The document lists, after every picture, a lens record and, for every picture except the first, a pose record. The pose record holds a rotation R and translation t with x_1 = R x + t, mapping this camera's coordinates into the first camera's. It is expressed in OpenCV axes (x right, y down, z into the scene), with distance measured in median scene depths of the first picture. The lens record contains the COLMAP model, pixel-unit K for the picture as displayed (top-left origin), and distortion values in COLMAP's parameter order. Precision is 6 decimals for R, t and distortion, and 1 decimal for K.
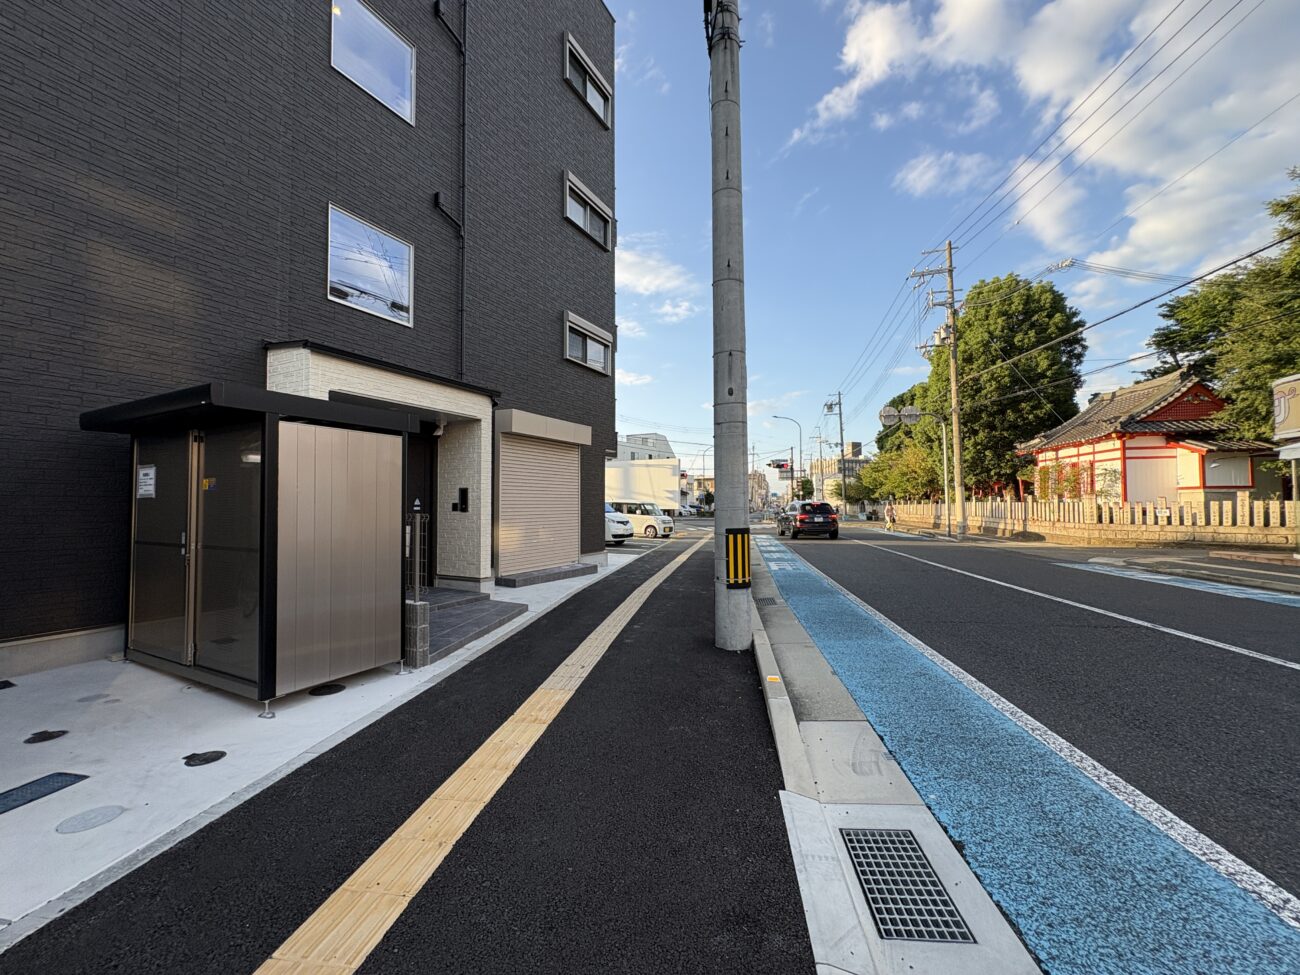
lens RADIAL K [[518.4, 0, 652.2], [0, 518.4, 489.4], [0, 0, 1]] dist [0.001299, -0.000054]
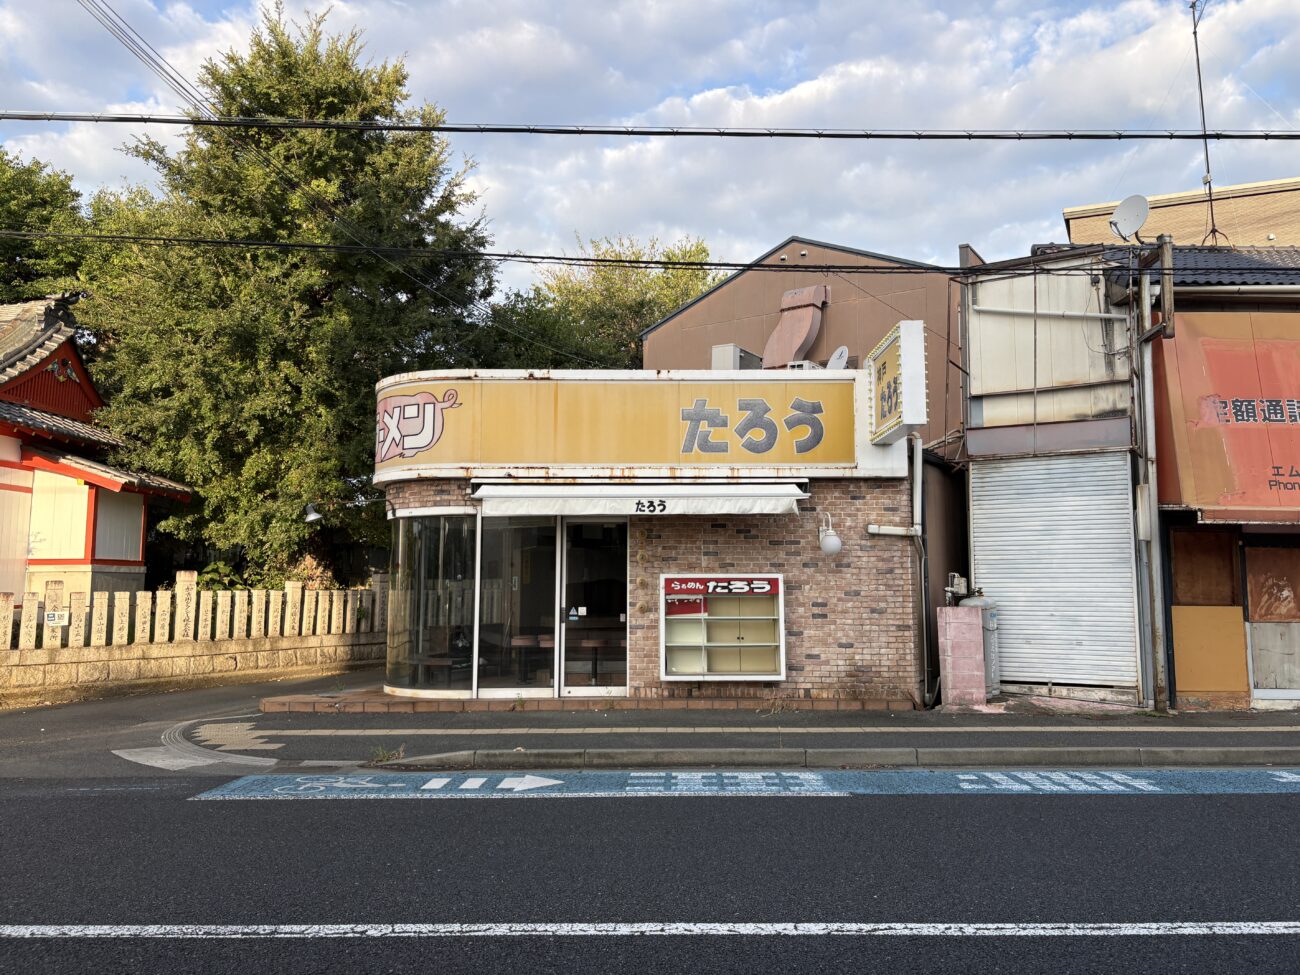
lens RADIAL K [[972.0, 0, 651.3], [0, 972.0, 483.9], [0, 0, 1]] dist [0.097431, -0.149868]
pose [[-0.142600, 0.108855, 0.983776, 0.087736], [-0.027013, 0.993136, -0.113807, 0.010966], [-0.989412, -0.042804, -0.138681, 0.484517]]
